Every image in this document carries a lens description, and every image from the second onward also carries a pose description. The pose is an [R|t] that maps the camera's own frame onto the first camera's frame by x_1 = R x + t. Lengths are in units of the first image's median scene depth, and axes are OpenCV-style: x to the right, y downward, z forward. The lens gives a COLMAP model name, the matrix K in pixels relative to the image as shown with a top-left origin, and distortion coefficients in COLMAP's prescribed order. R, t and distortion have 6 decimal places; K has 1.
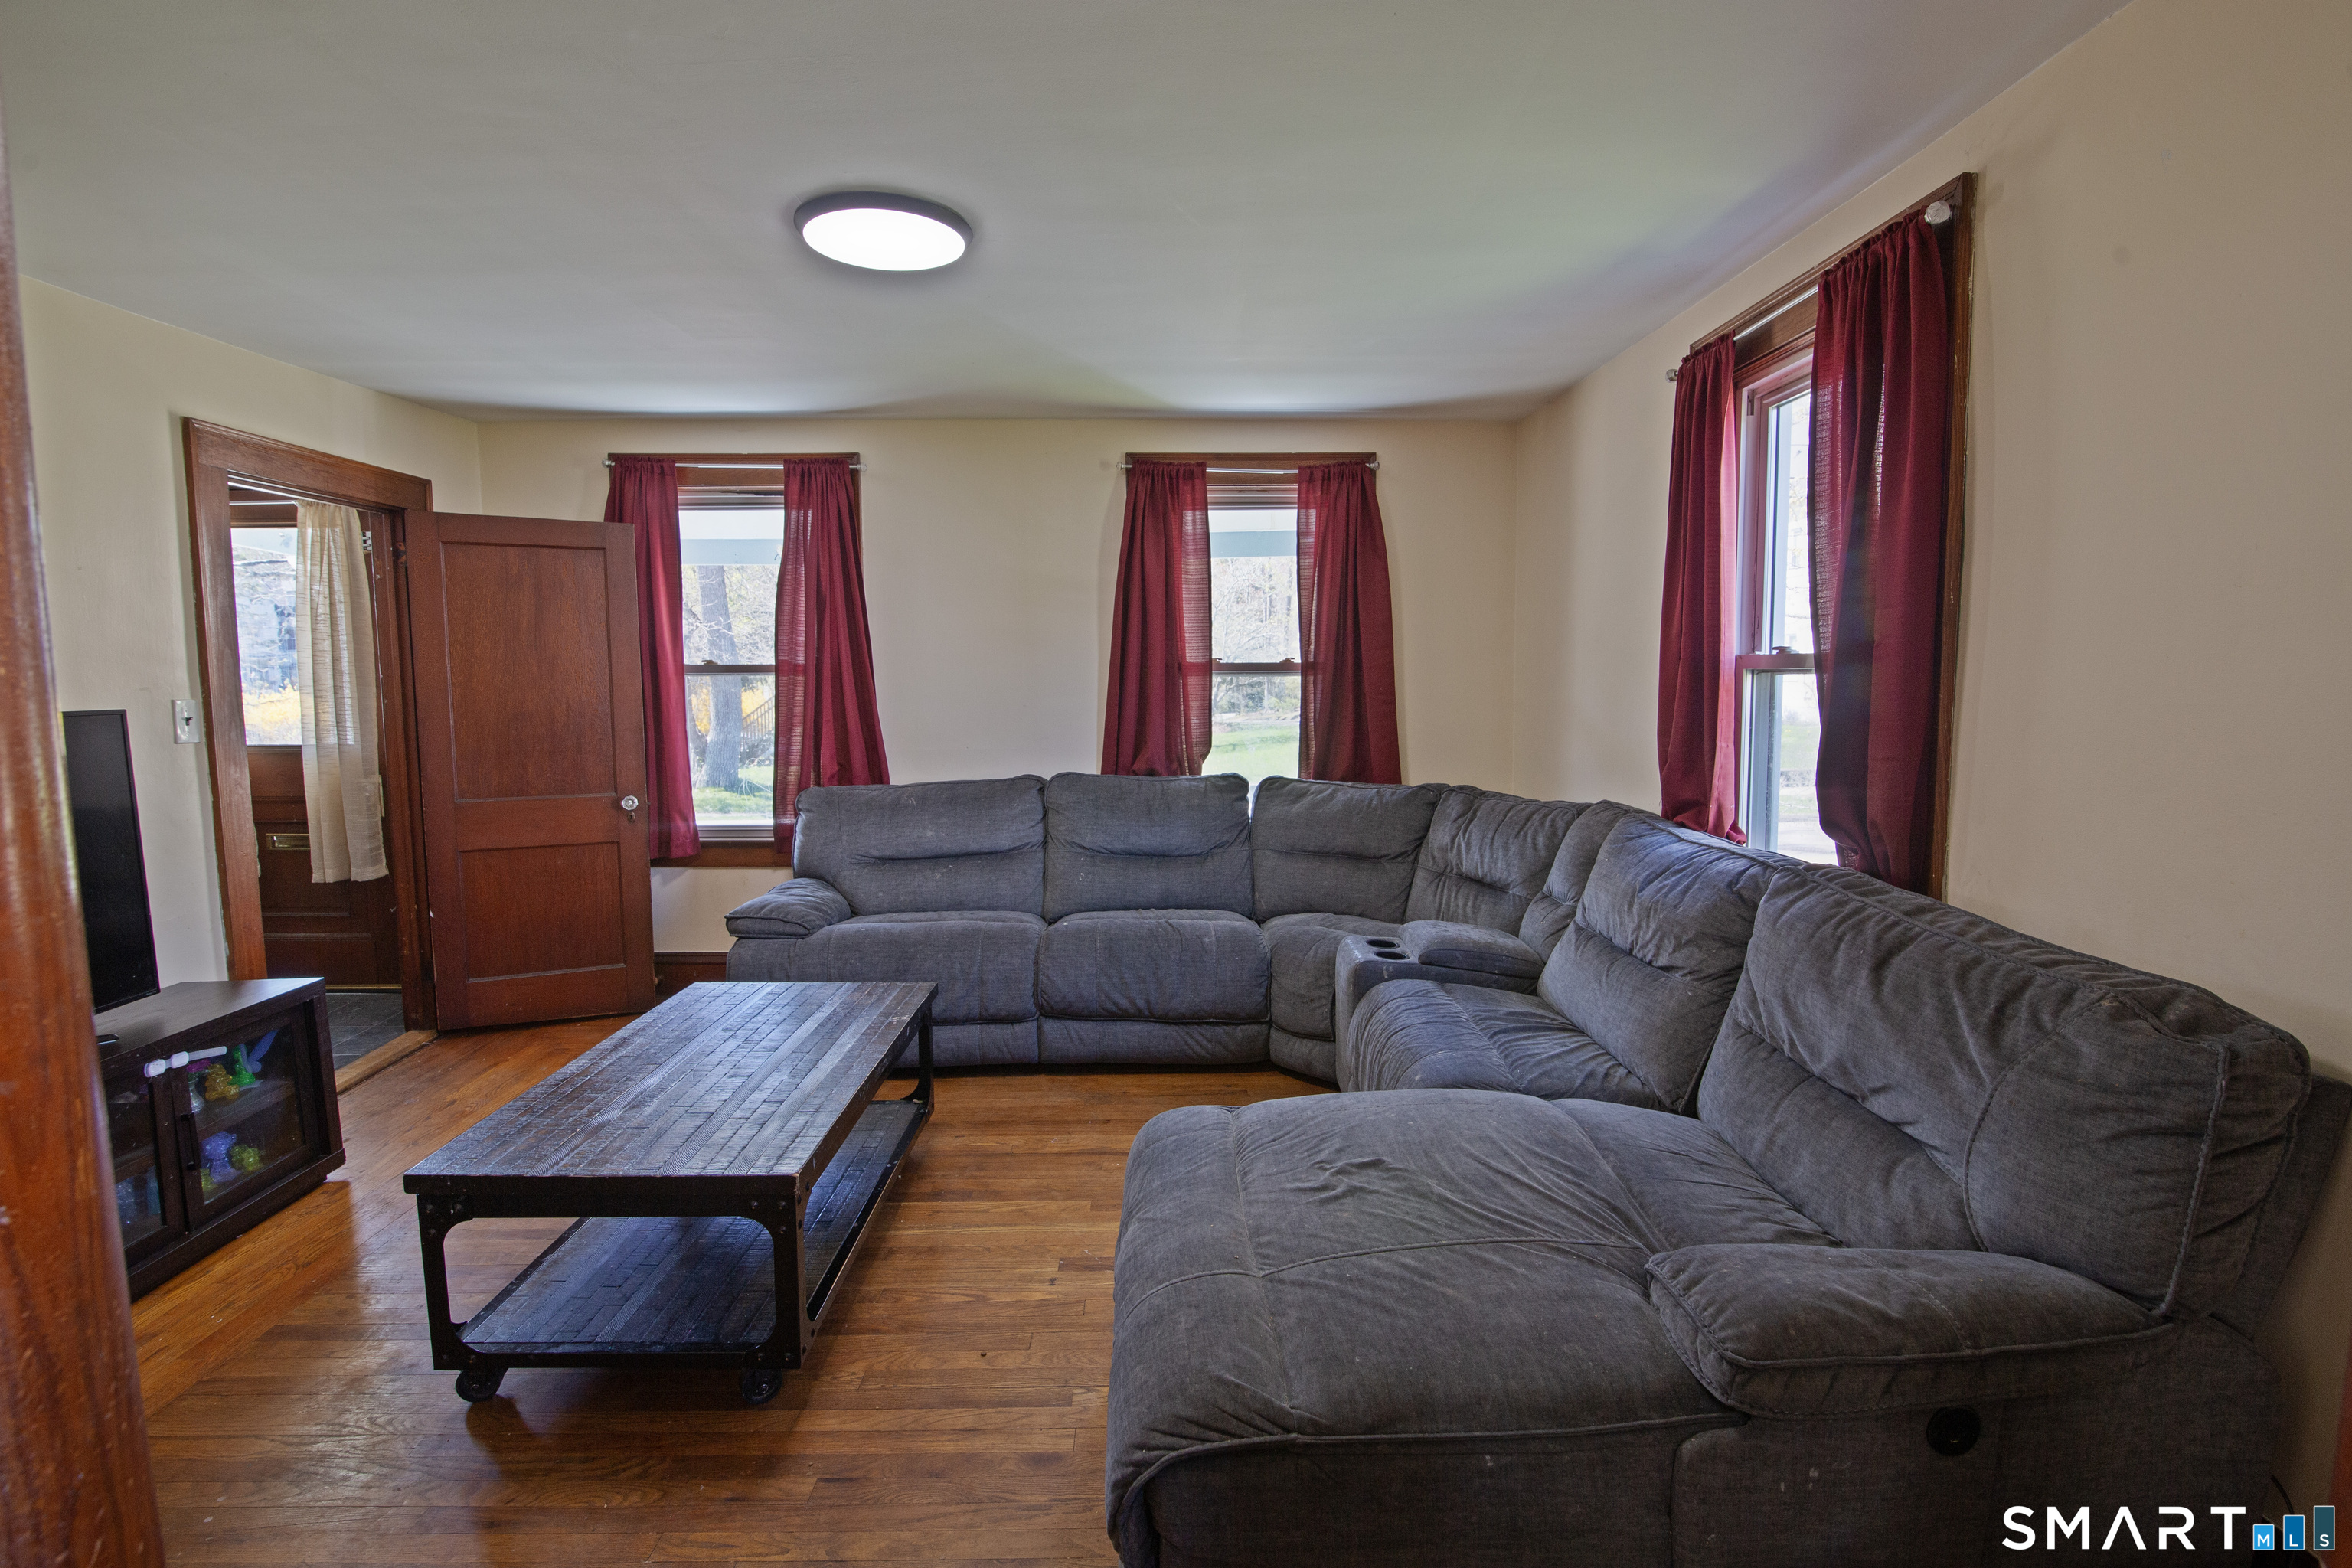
lens RADIAL K [[1170.0, 0, 1111.0], [0, 1170.0, 691.5], [0, 0, 1]] dist [-0.015228, -0.000158]
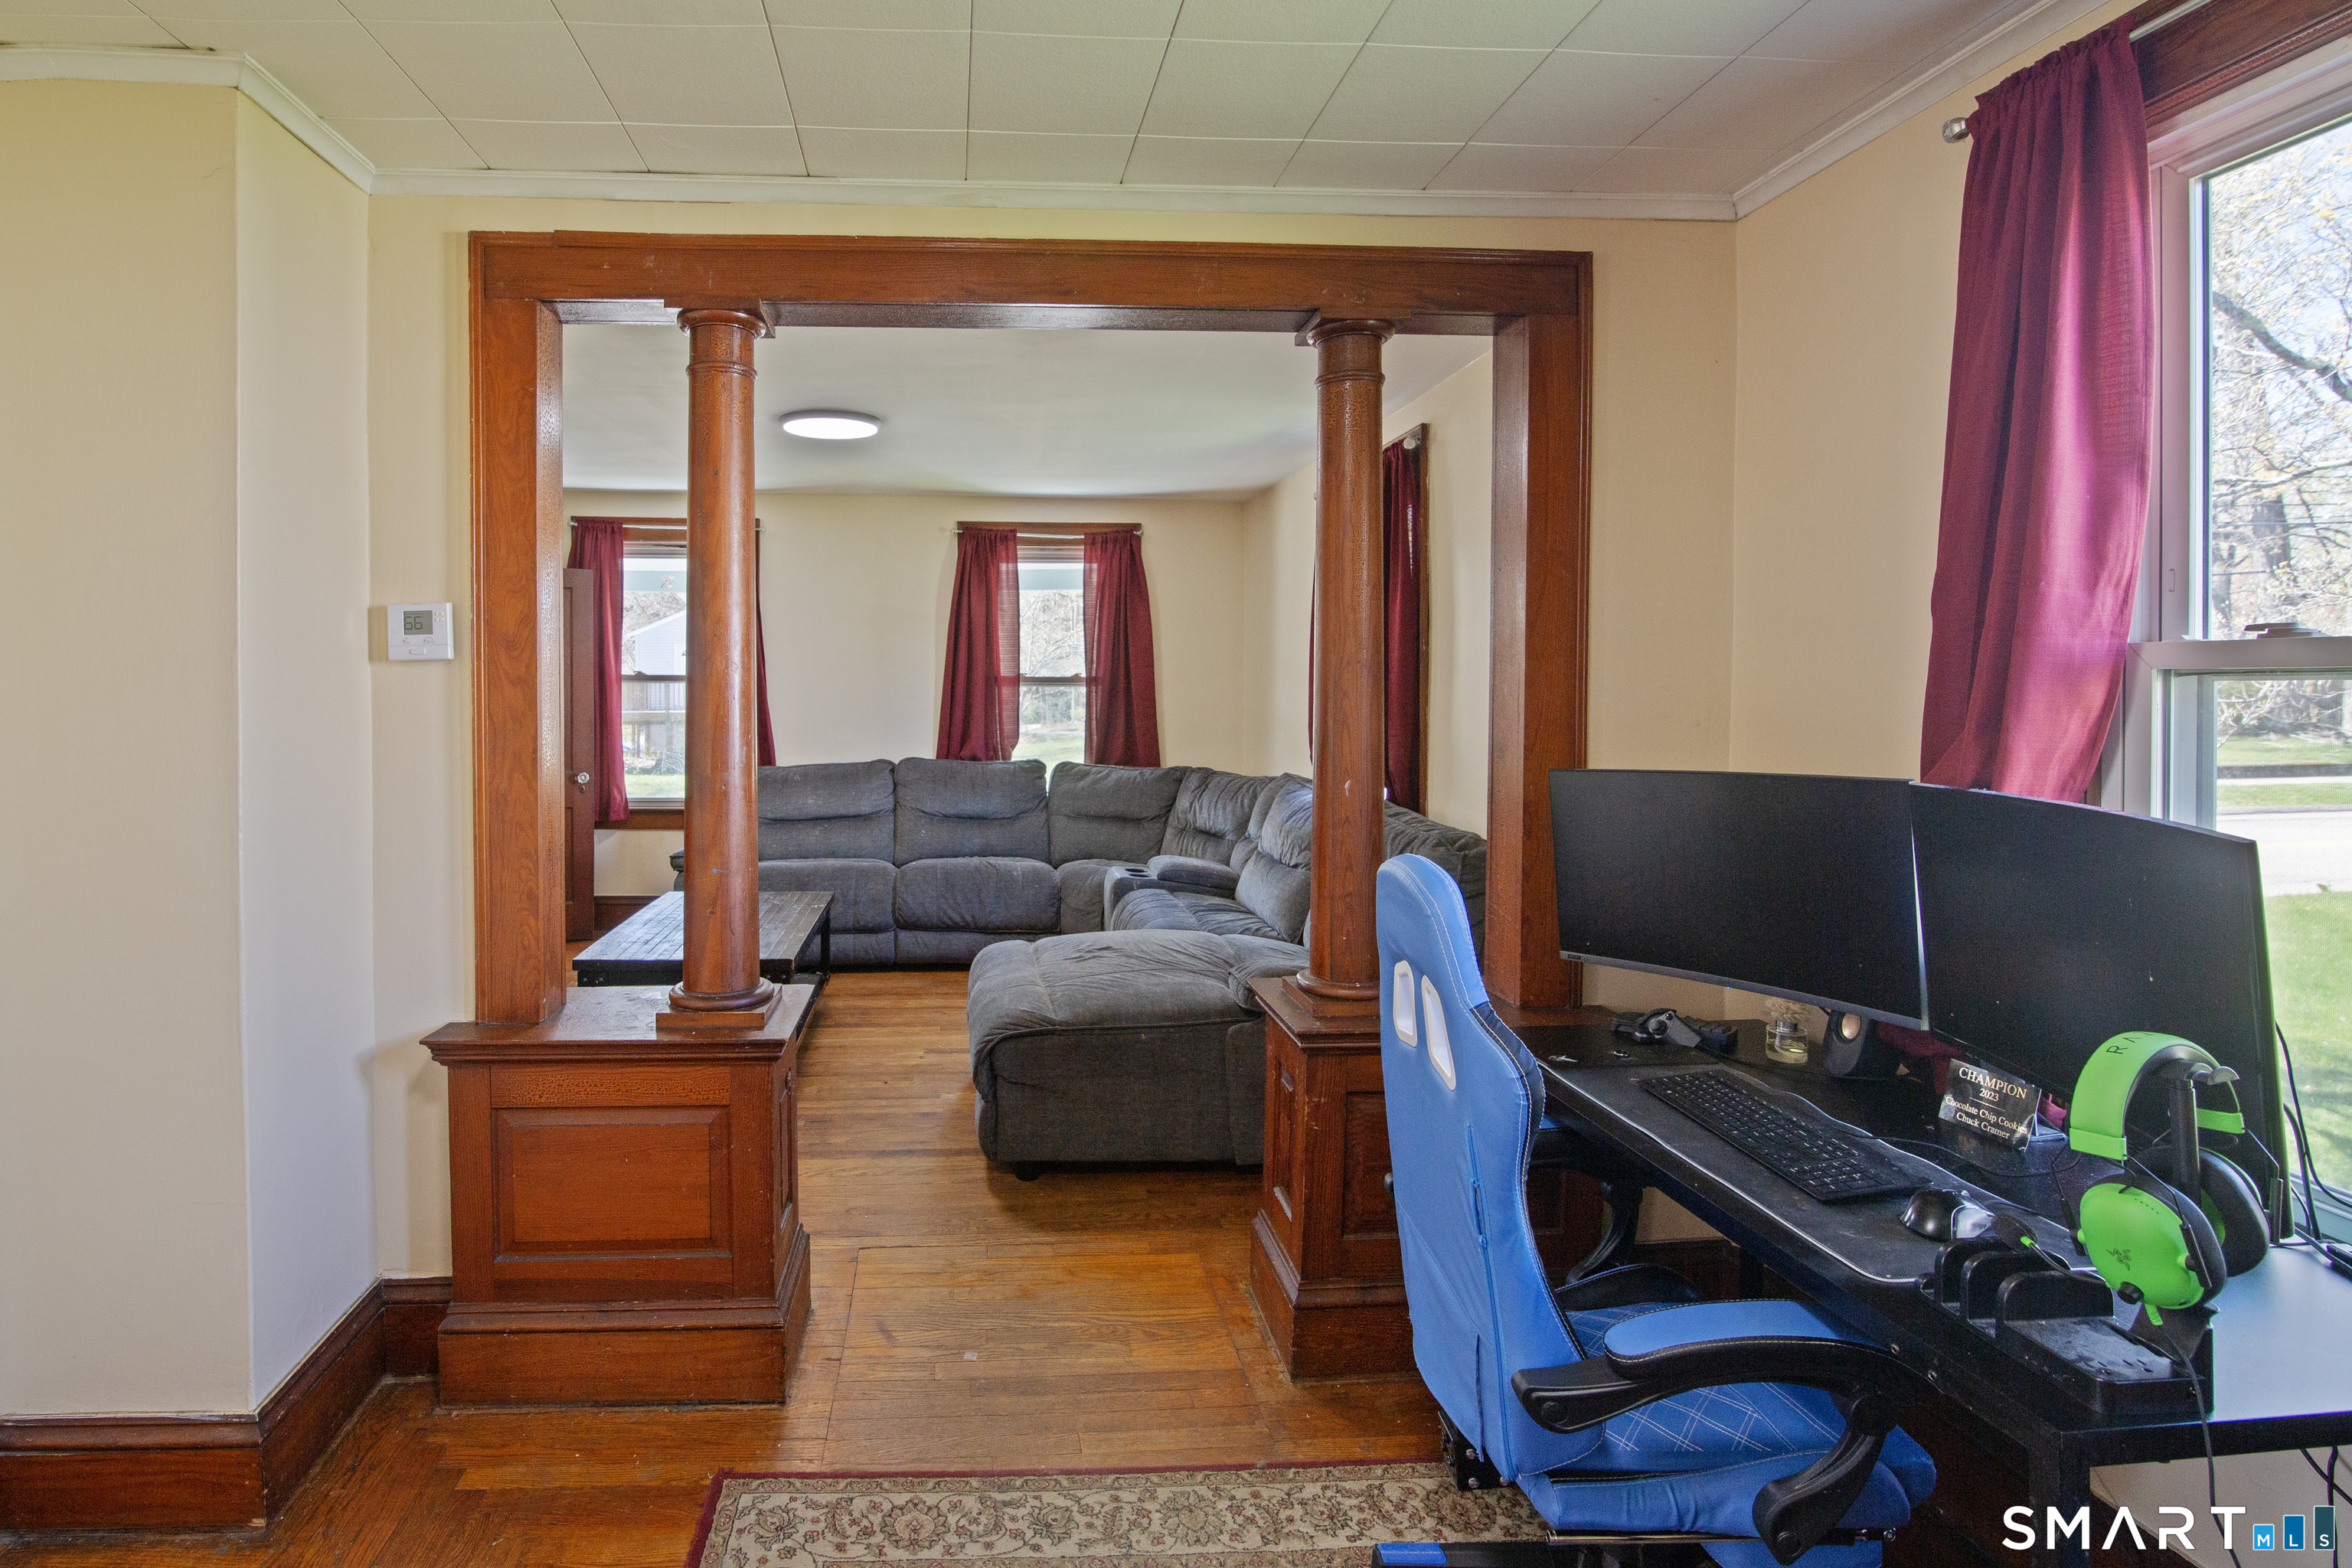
lens RADIAL K [[1170.0, 0, 1111.0], [0, 1170.0, 691.5], [0, 0, 1]] dist [-0.015228, -0.000158]
pose [[0.986253, 0.007555, 0.165070, -0.035883], [-0.006181, 0.999942, -0.008833, 0.004300], [-0.165127, 0.007691, 0.986242, -0.381818]]
